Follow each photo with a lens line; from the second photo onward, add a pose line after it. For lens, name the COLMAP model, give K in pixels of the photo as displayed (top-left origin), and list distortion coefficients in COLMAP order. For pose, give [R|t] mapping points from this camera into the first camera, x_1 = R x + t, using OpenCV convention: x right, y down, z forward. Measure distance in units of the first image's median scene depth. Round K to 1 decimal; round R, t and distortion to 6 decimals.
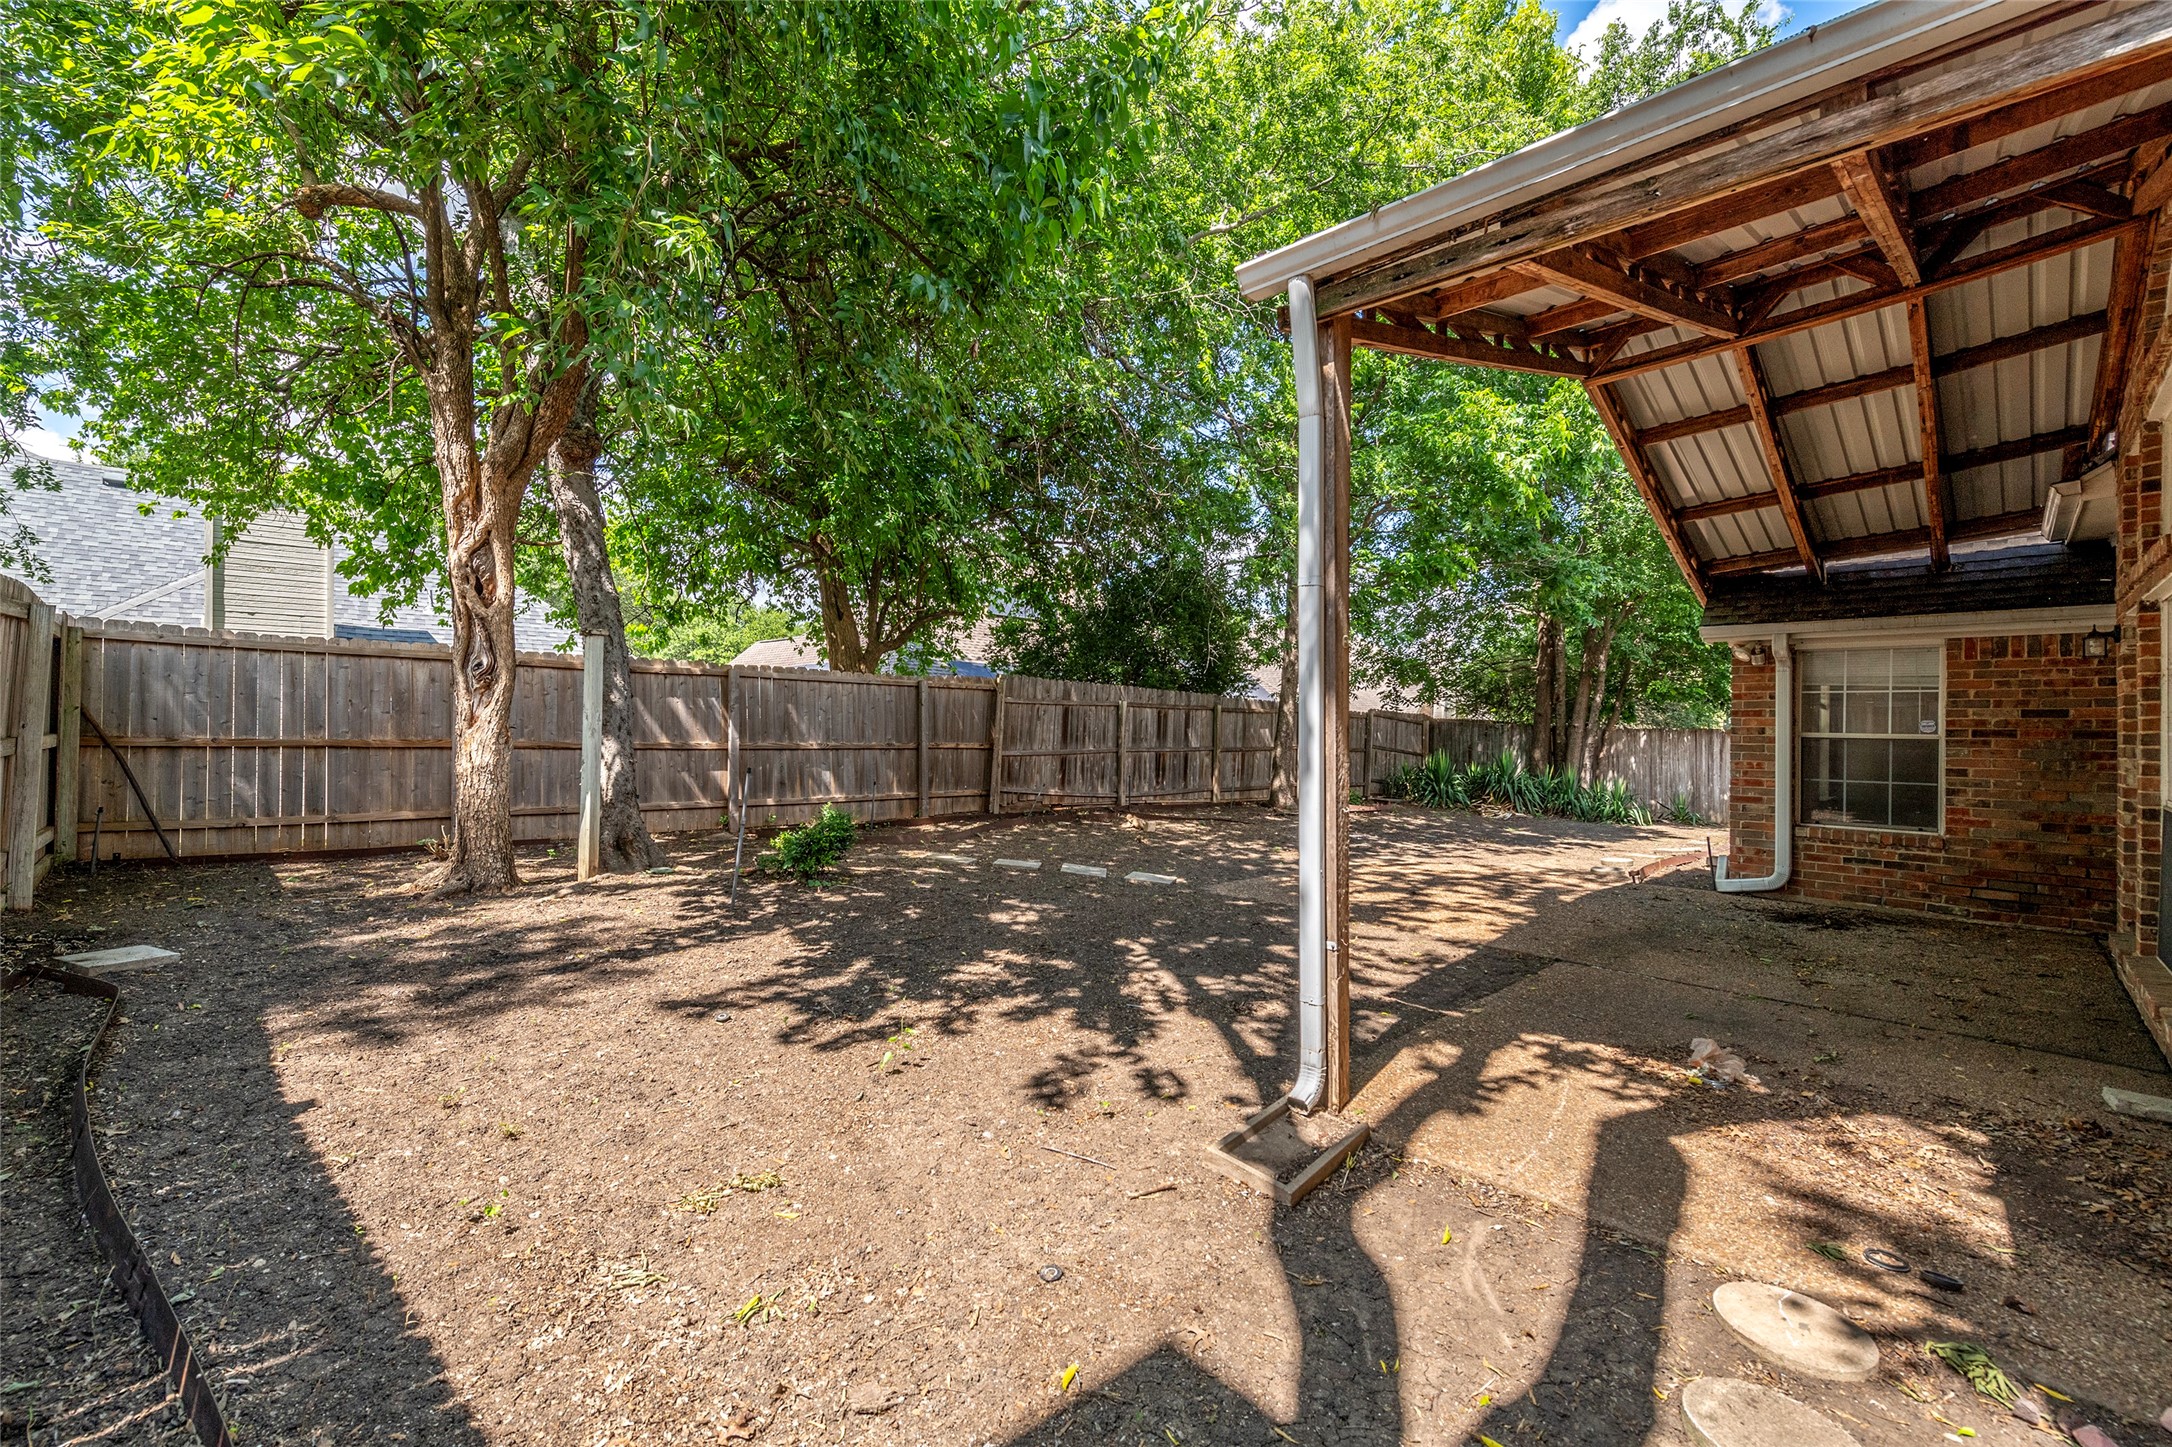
lens RADIAL K [[856.1, 0, 1080.1], [0, 856.1, 720.4], [0, 0, 1]] dist [0.011957, -0.003196]
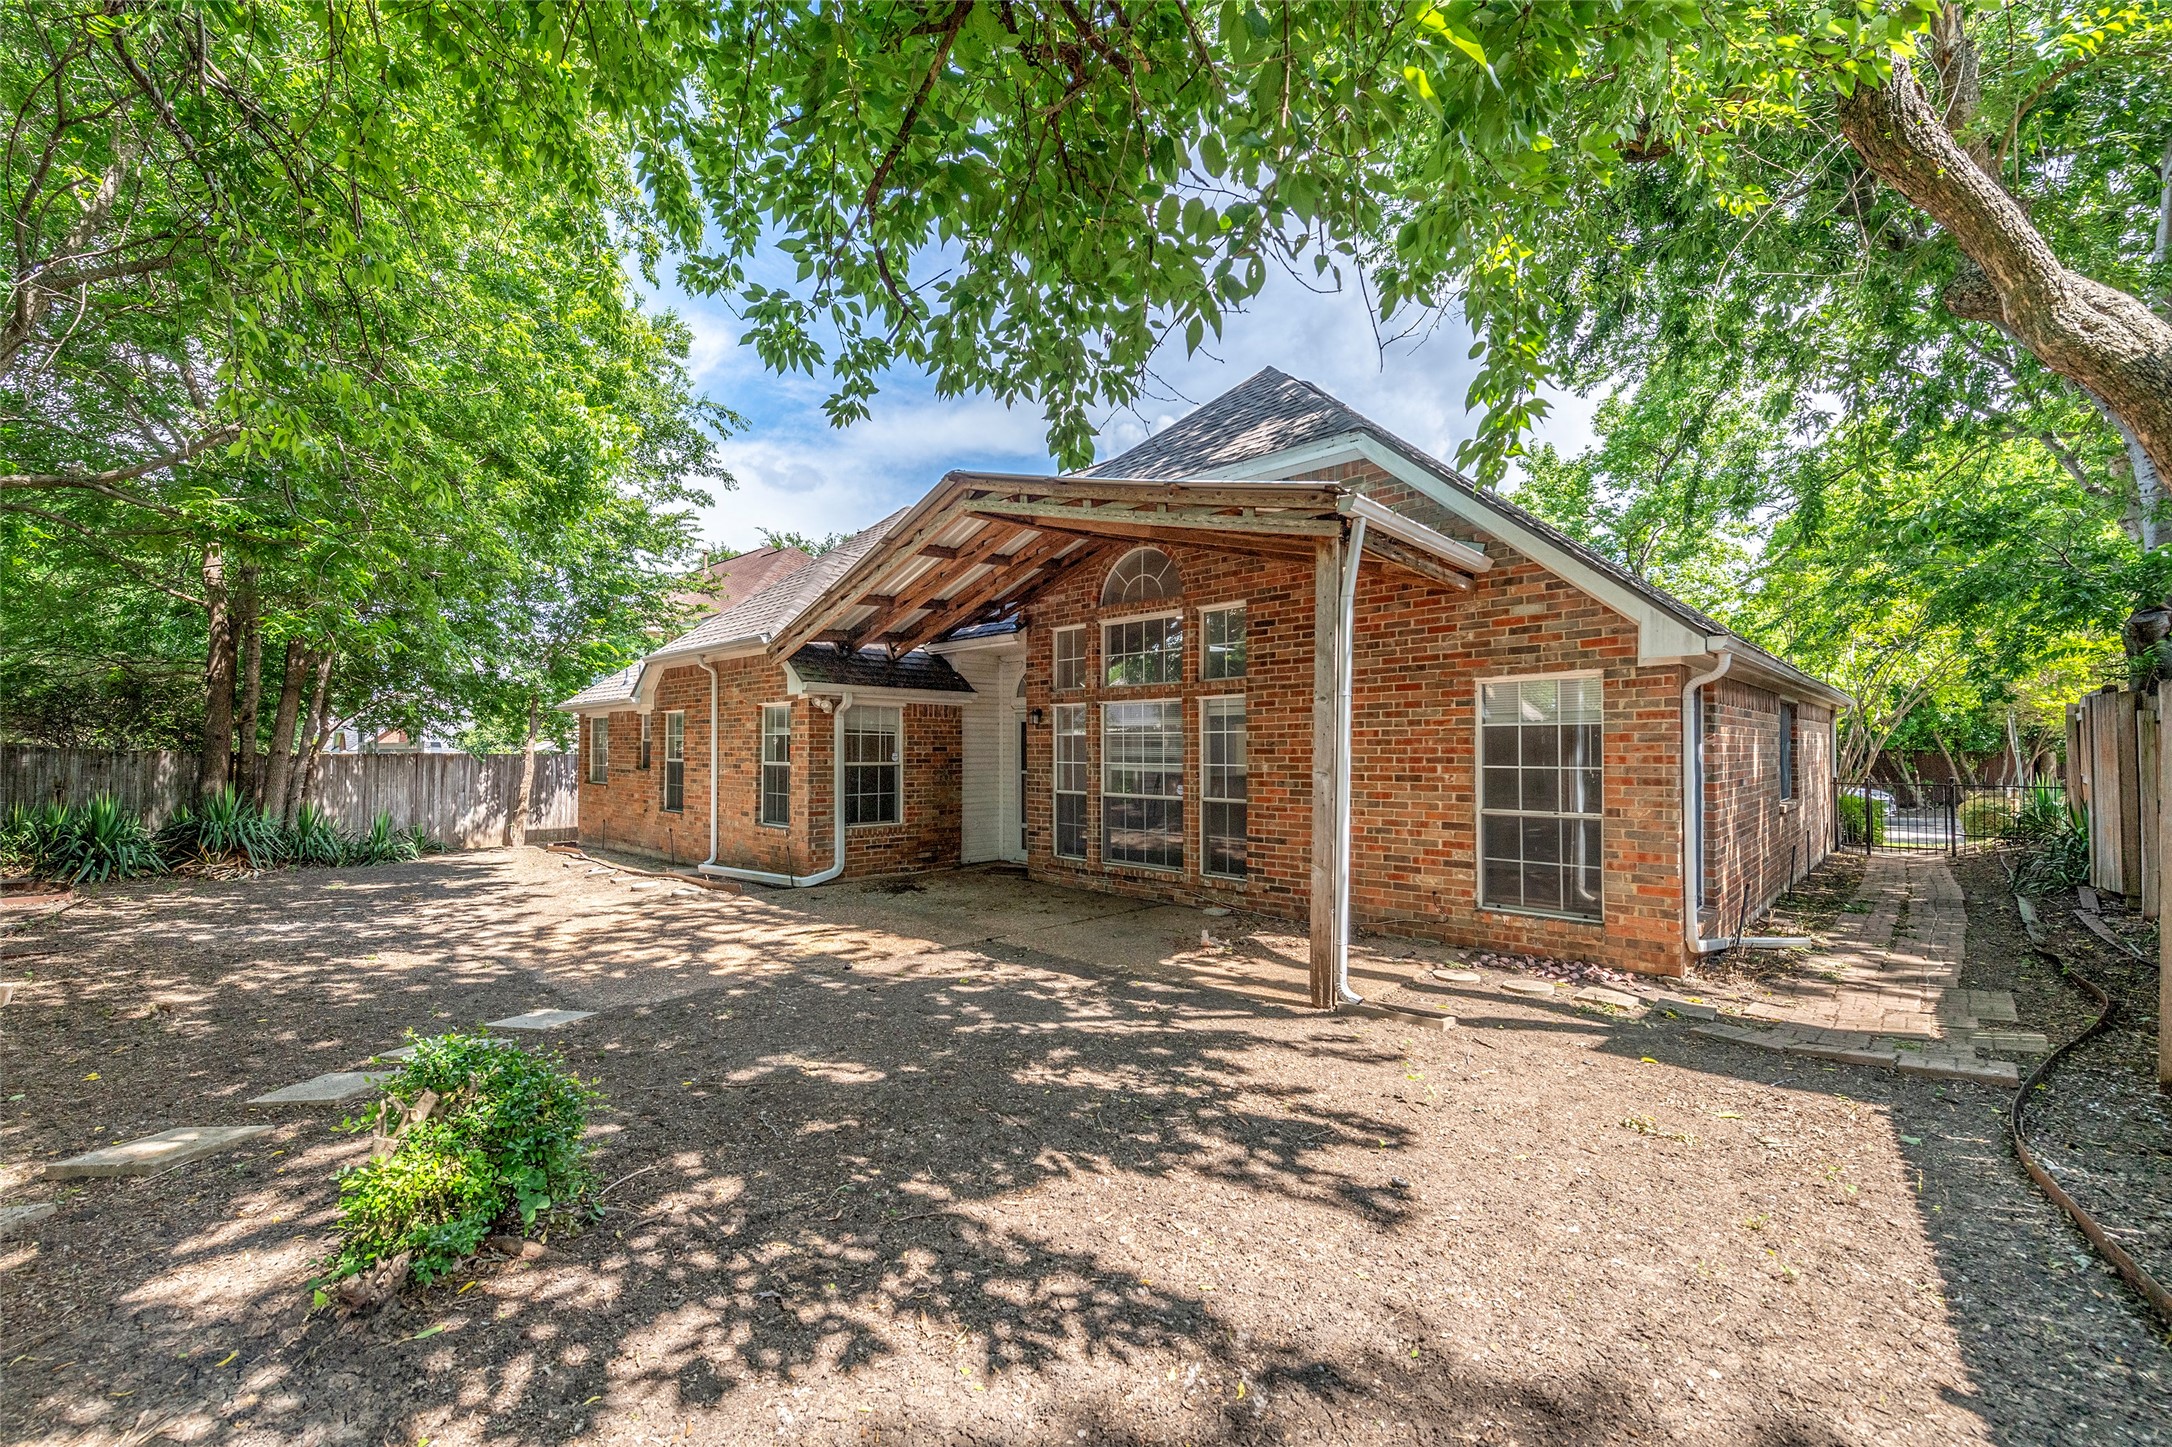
lens RADIAL K [[856.1, 0, 1078.9], [0, 856.1, 727.1], [0, 0, 1]] dist [0.011957, -0.003196]
pose [[0.017671, 0.012610, 0.999764, -1.118338], [-0.003060, 0.999916, -0.012558, -0.053590], [-0.999839, -0.002837, 0.017708, 1.175159]]
